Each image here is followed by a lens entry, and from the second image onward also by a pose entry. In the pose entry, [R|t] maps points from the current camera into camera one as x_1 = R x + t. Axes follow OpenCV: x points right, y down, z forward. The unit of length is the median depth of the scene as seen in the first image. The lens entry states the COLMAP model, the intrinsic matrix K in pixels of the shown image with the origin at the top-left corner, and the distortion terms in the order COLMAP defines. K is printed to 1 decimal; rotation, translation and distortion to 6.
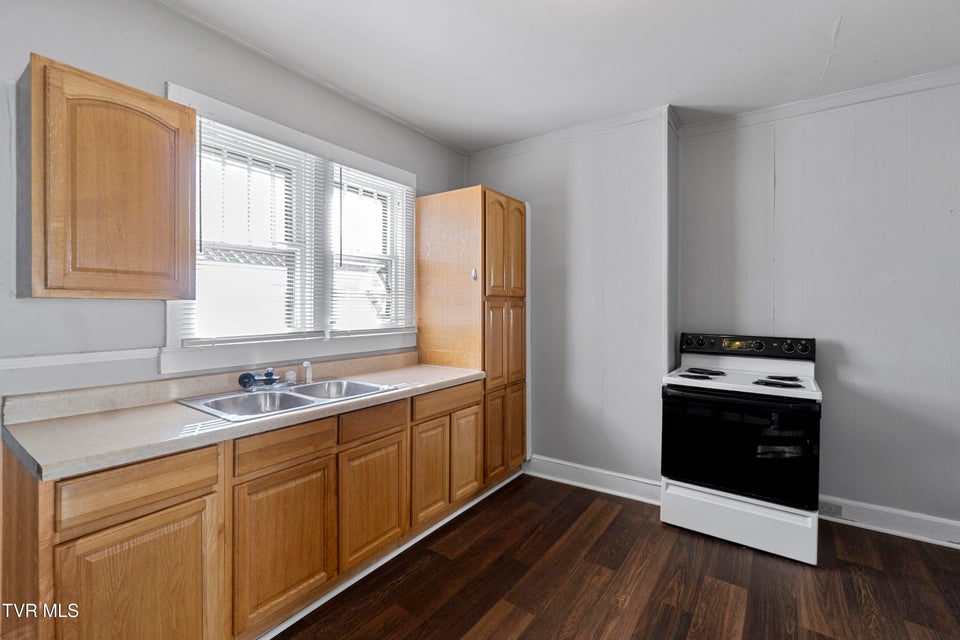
lens RADIAL K [[417.7, 0, 474.6], [0, 417.7, 312.9], [0, 0, 1]] dist [0.000046, 0.000331]
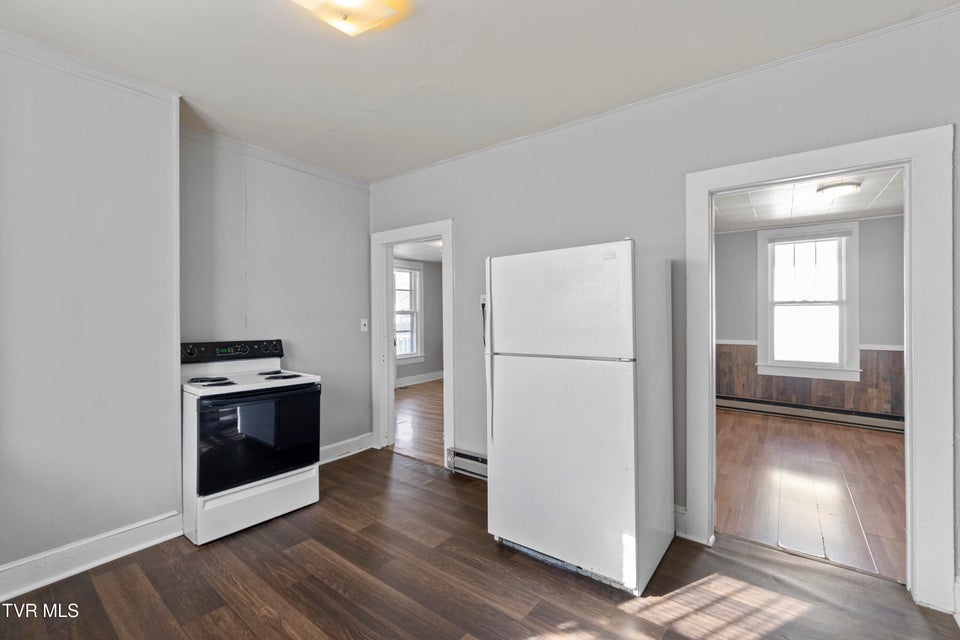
lens RADIAL K [[417.7, 0, 474.5], [0, 417.7, 312.9], [0, 0, 1]] dist [0.000046, 0.000331]
pose [[0.042775, 0.006506, 0.999064, -0.451832], [0.008917, 0.999936, -0.006893, -0.007260], [-0.999045, 0.009203, 0.042714, 0.335093]]
